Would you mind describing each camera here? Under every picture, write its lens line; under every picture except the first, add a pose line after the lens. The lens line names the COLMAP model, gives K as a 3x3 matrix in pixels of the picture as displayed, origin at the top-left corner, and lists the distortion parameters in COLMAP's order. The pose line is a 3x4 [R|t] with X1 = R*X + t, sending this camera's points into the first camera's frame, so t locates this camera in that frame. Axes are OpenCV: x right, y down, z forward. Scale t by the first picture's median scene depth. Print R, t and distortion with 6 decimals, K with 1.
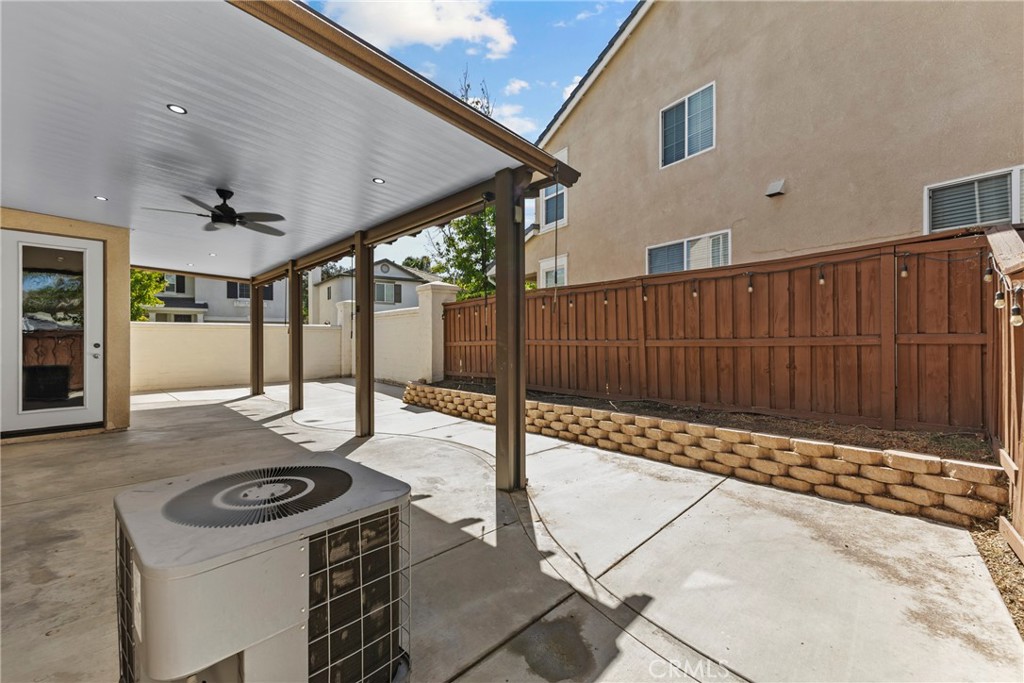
lens RADIAL K [[433.3, 0, 503.0], [0, 433.3, 316.6], [0, 0, 1]] dist [0.032413, 0.000041]
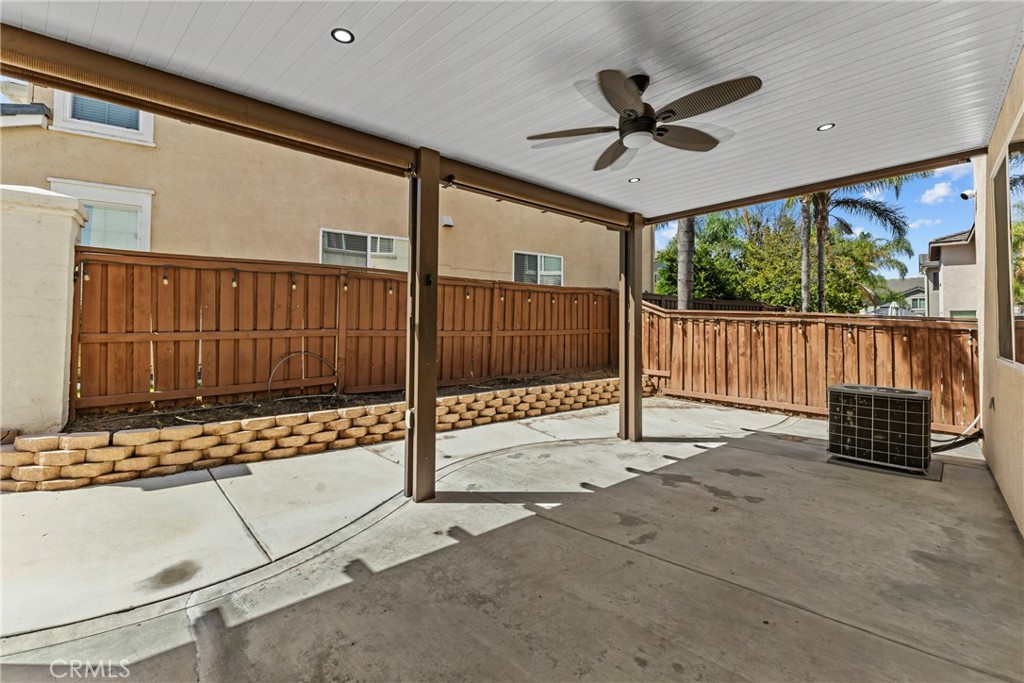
lens RADIAL K [[459.9, 0, 469.9], [0, 459.9, 332.7], [0, 0, 1]] dist [-0.011508, 0.000166]
pose [[0.070146, -0.011790, 0.997467, -0.953436], [-0.066225, 0.997669, 0.016450, 0.038716], [-0.995336, -0.067211, 0.069202, 0.923361]]
